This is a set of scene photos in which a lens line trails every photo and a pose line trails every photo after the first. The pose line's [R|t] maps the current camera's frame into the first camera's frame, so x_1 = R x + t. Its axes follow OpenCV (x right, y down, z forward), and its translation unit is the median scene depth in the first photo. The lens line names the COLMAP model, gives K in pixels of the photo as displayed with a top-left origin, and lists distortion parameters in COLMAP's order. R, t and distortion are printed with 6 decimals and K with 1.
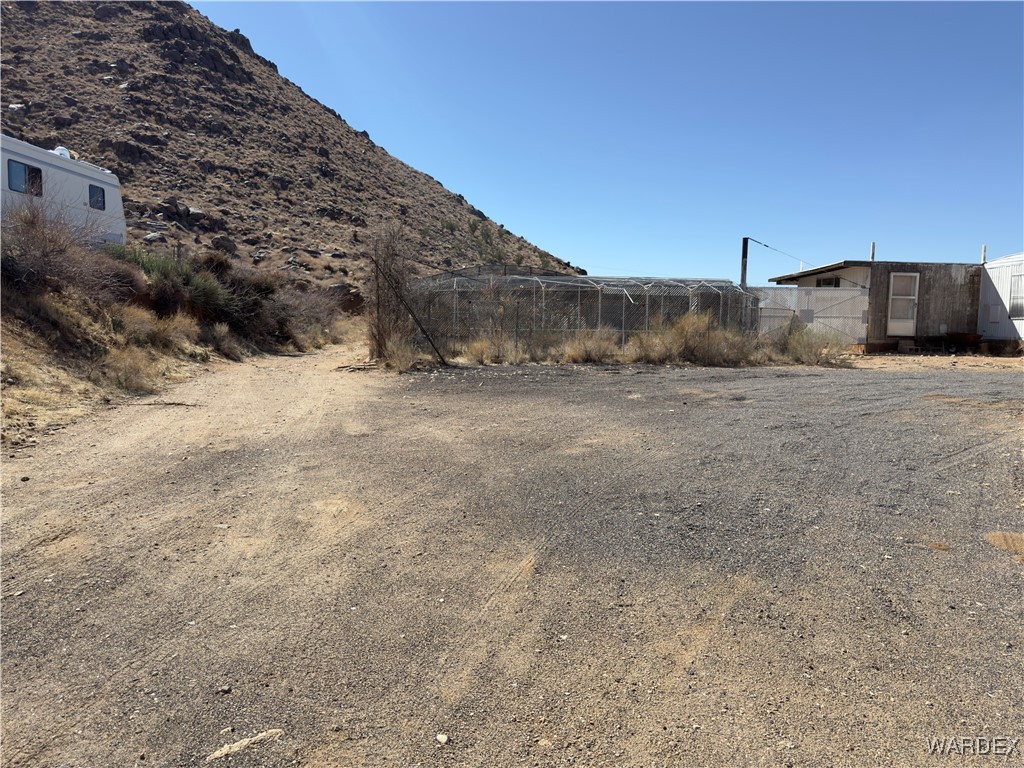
lens RADIAL K [[708.7, 0, 517.8], [0, 708.7, 383.5], [0, 0, 1]] dist [0.074866, -0.094184]
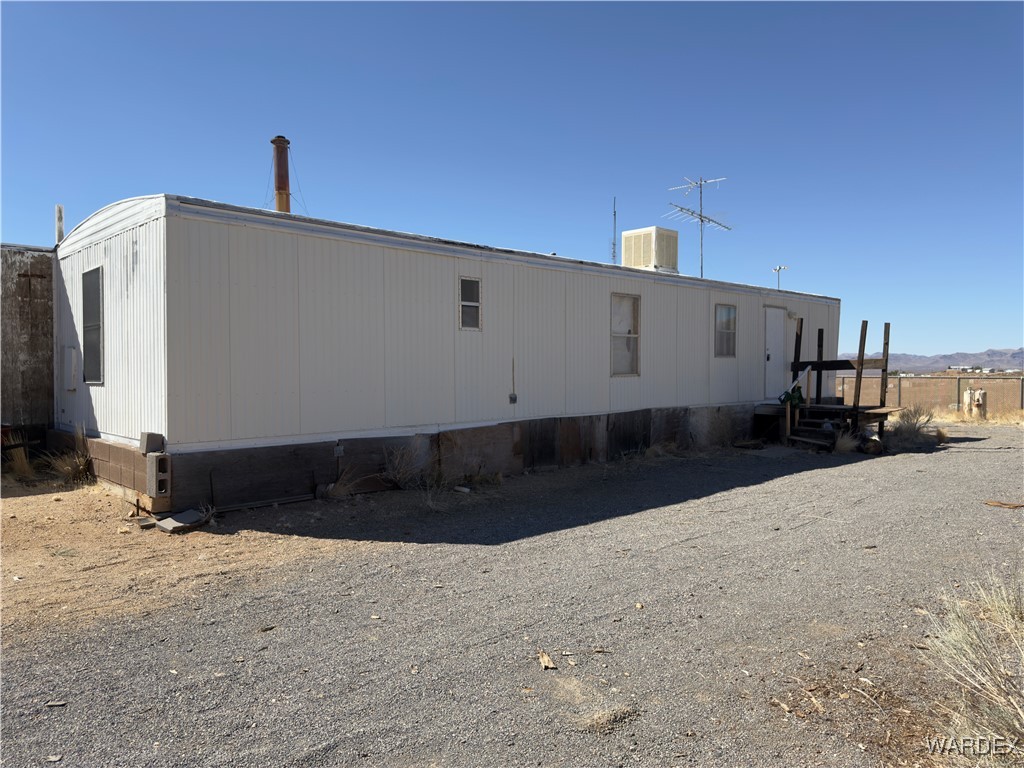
lens RADIAL K [[708.7, 0, 519.1], [0, 708.7, 377.4], [0, 0, 1]] dist [0.074866, -0.094184]
pose [[0.743798, -0.026761, 0.667868, 0.627212], [0.070713, 0.996741, -0.038813, -0.063417], [-0.664653, 0.076096, 0.743267, 0.573812]]
